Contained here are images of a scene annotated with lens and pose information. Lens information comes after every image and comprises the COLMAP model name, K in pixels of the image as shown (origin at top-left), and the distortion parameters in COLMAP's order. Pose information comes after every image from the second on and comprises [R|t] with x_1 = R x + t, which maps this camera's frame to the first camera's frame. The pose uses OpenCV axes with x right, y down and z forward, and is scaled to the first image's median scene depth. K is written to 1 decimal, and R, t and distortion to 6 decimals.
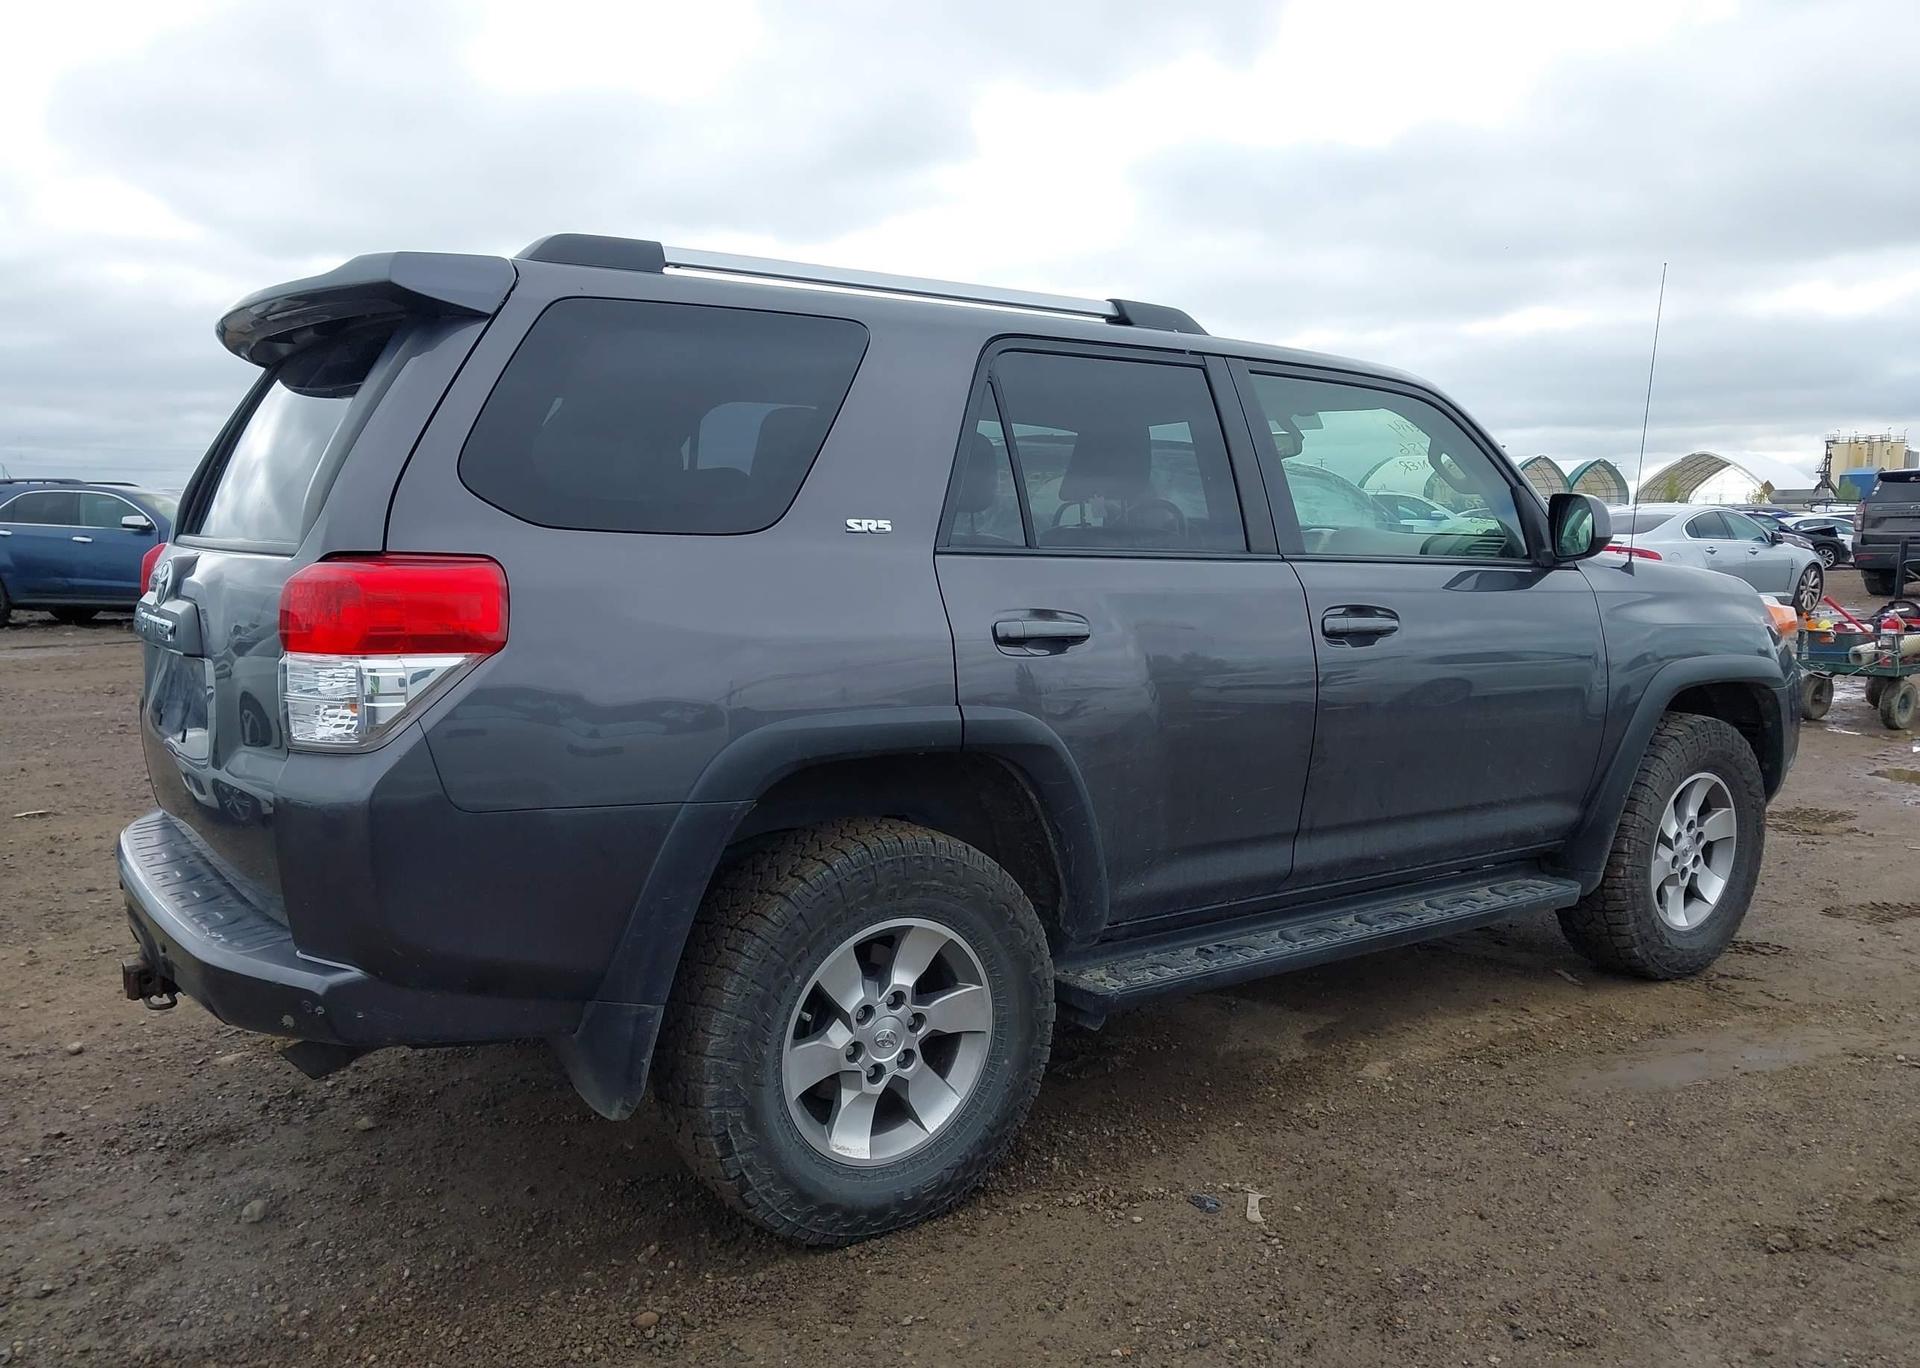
lens RADIAL K [[1533.7, 0, 965.5], [0, 1533.7, 683.4], [0, 0, 1]] dist [0.062324, -0.080175]
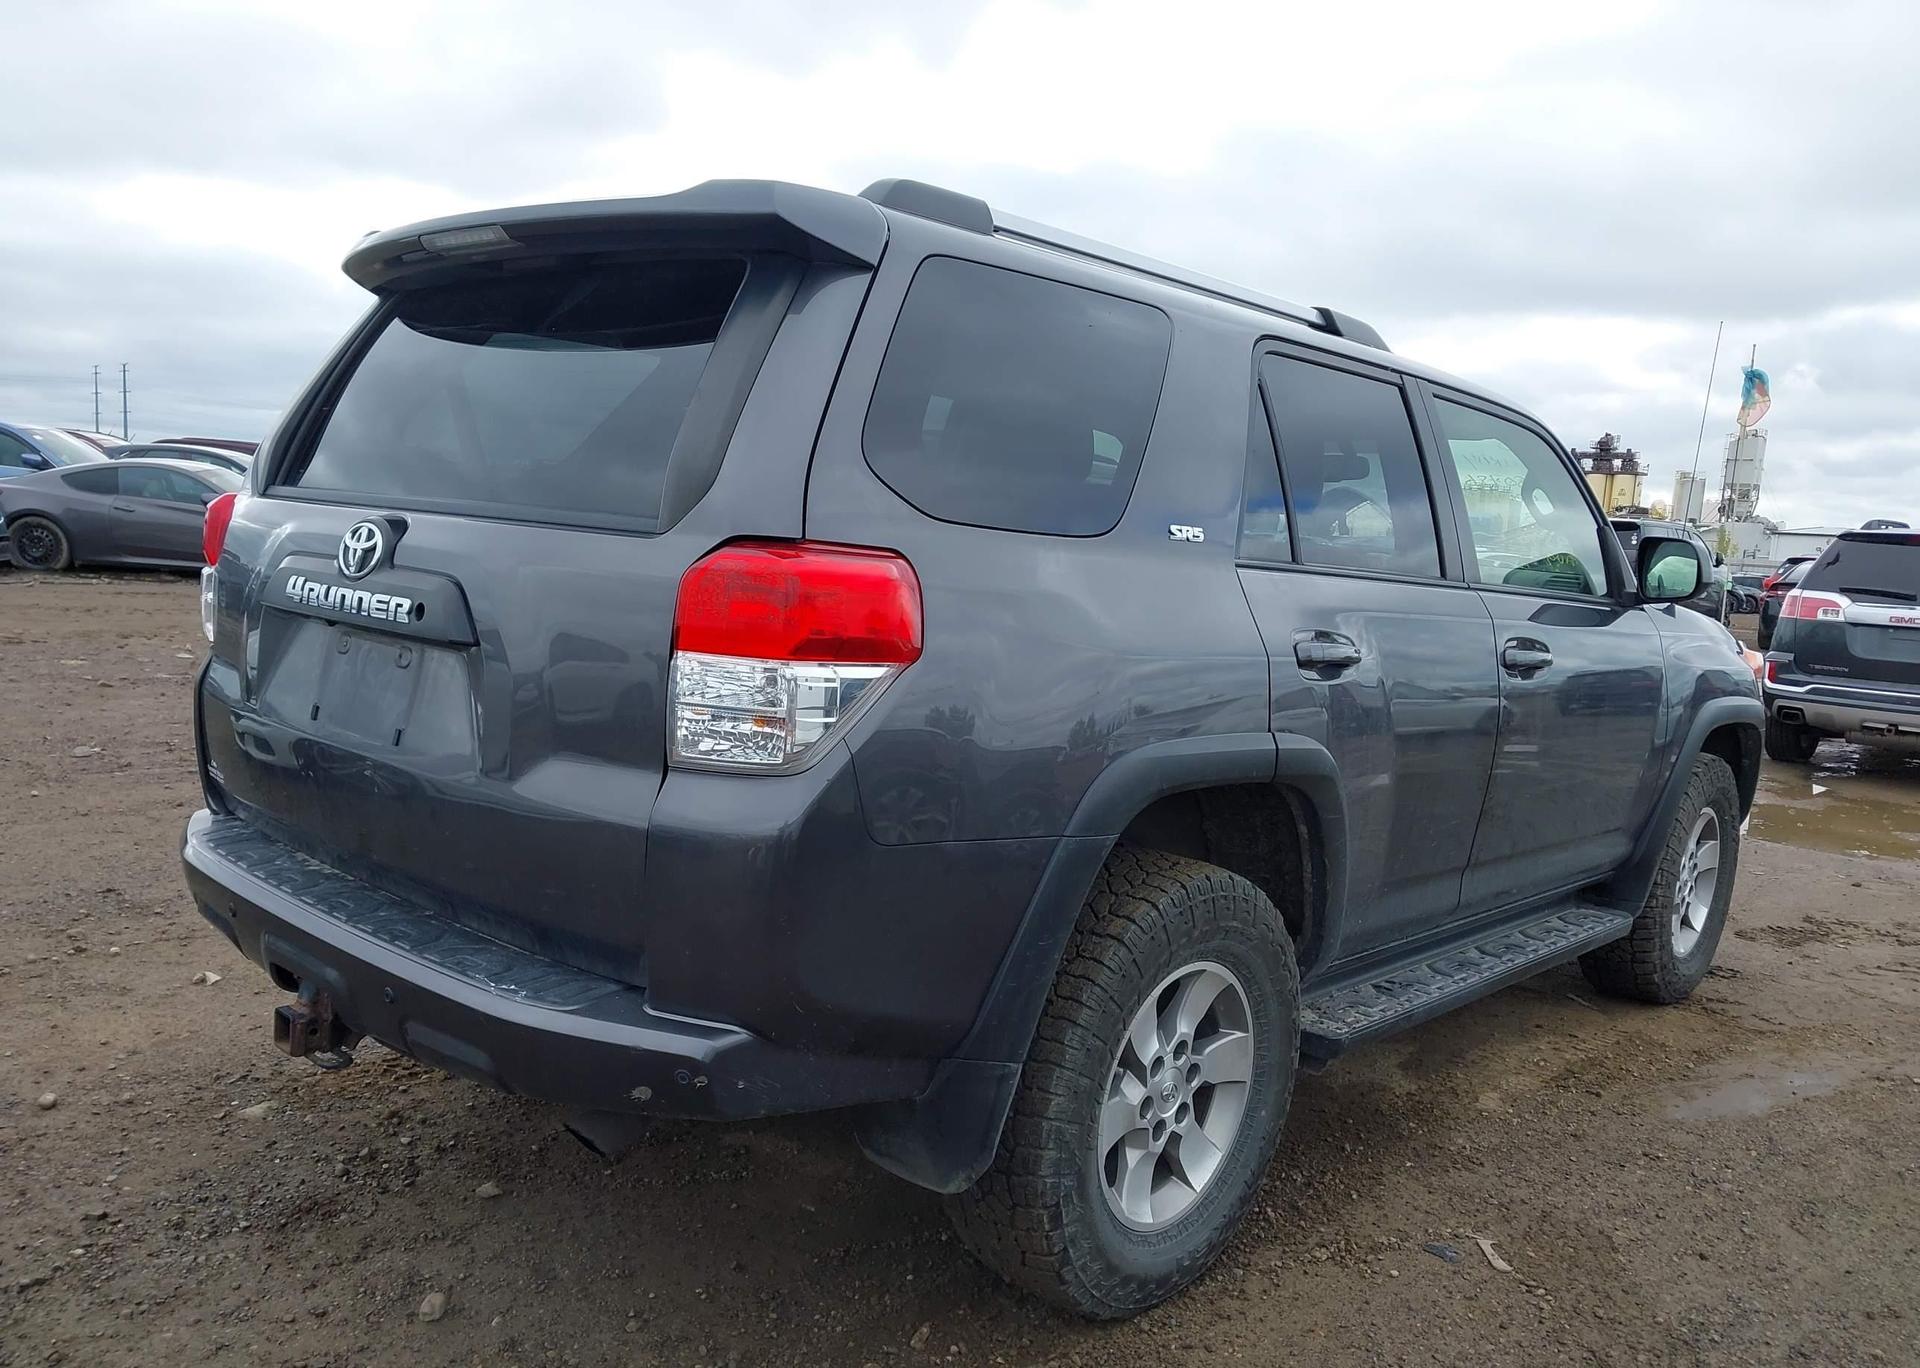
lens RADIAL K [[1533.7, 0, 970.3], [0, 1533.7, 696.8], [0, 0, 1]] dist [0.062324, -0.080175]
pose [[0.975902, 0.039080, 0.214680, -0.367929], [-0.041639, 0.999105, 0.007409, -0.006708], [-0.214199, -0.016169, 0.976656, 0.126675]]
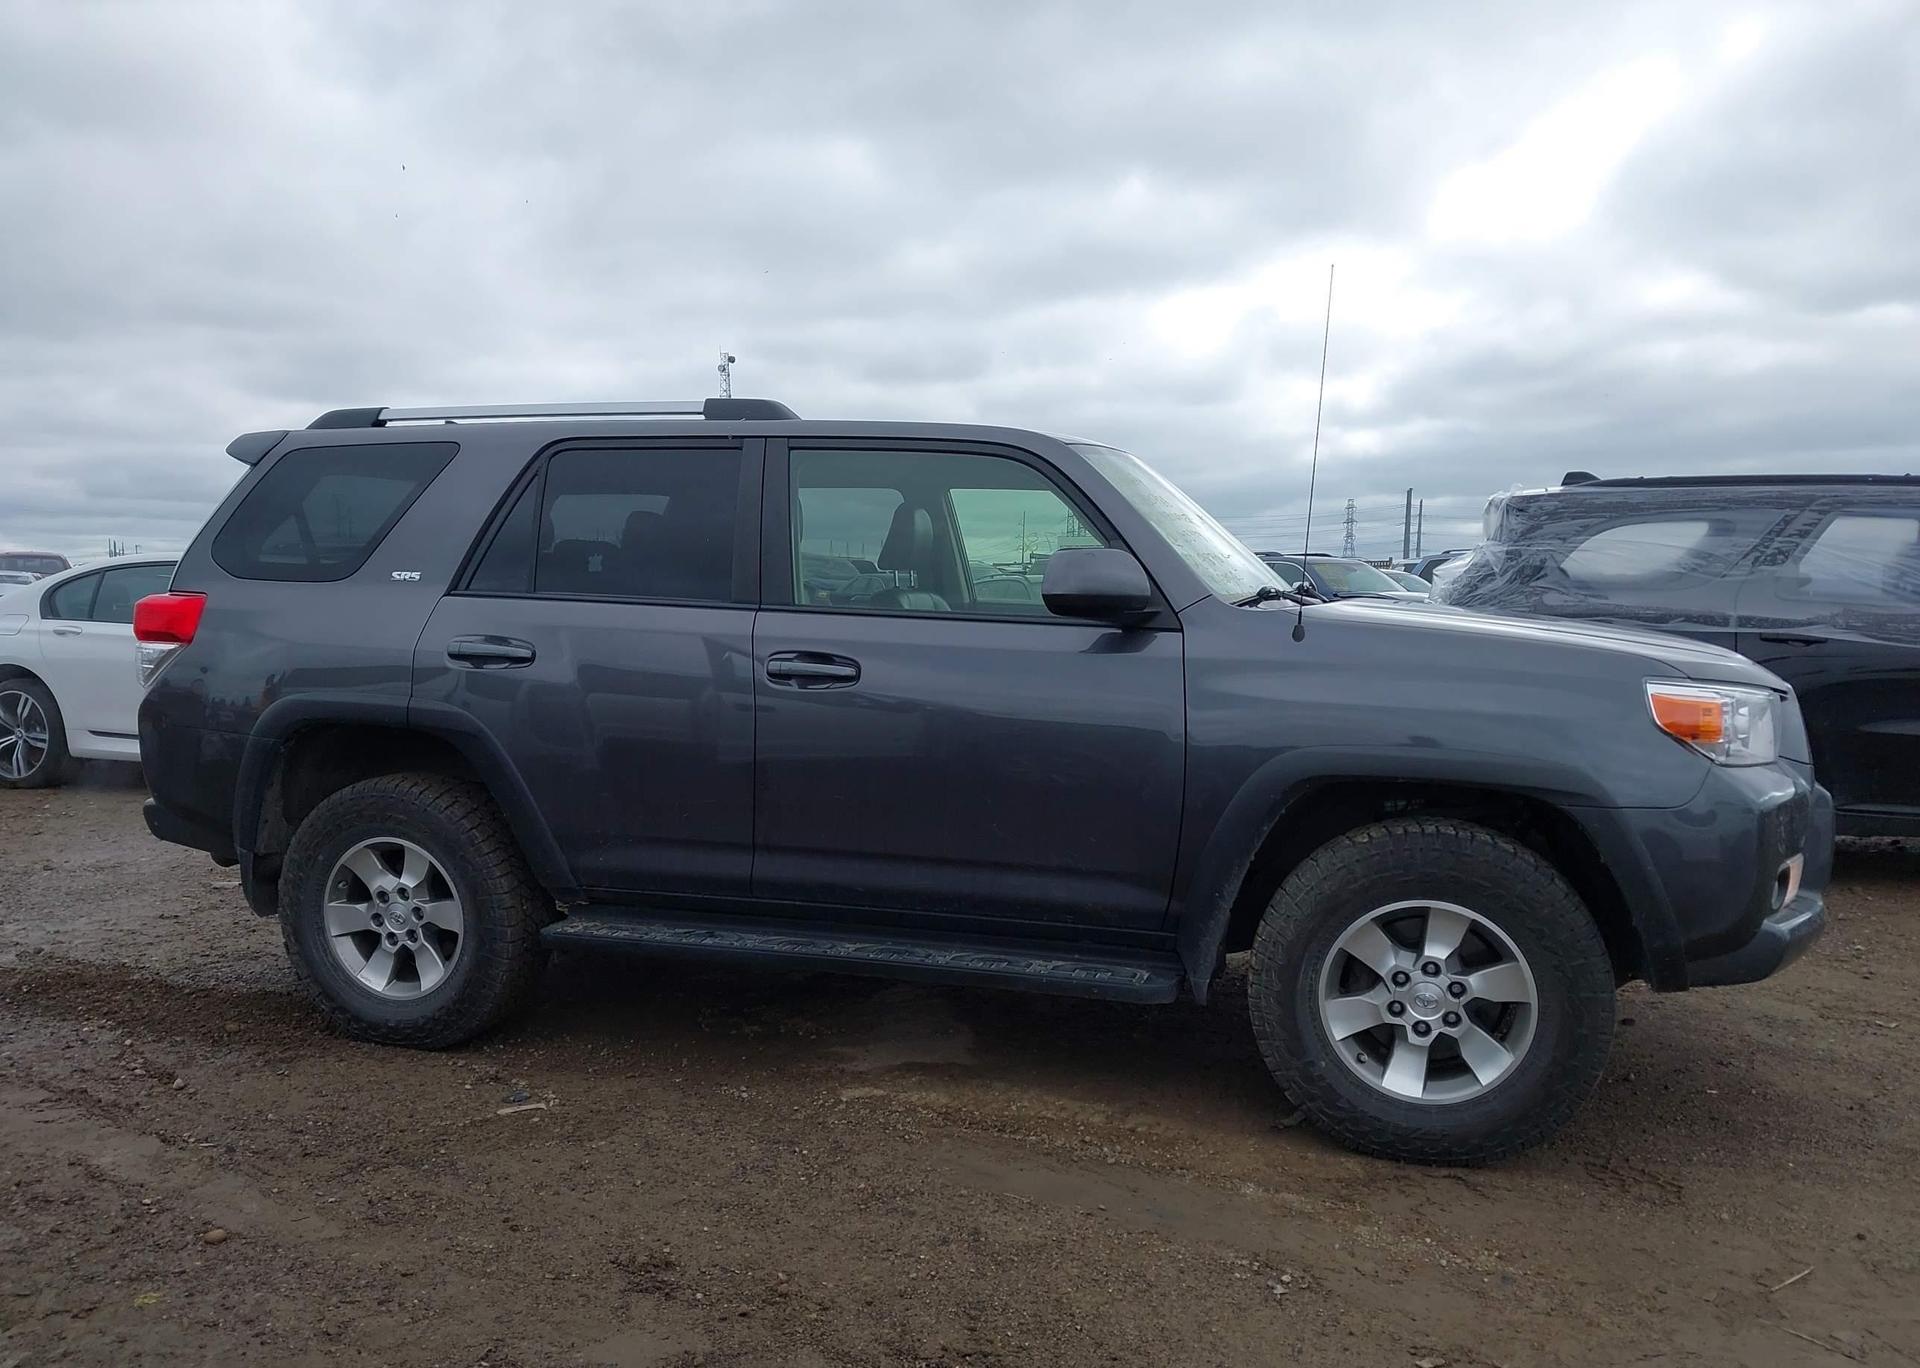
lens RADIAL K [[1533.7, 0, 985.0], [0, 1533.7, 672.5], [0, 0, 1]] dist [0.062324, -0.080175]
pose [[0.585215, 0.049414, -0.809371, 1.473251], [-0.087572, 0.996155, -0.002502, -0.052958], [0.806136, 0.072343, 0.587292, 0.546081]]
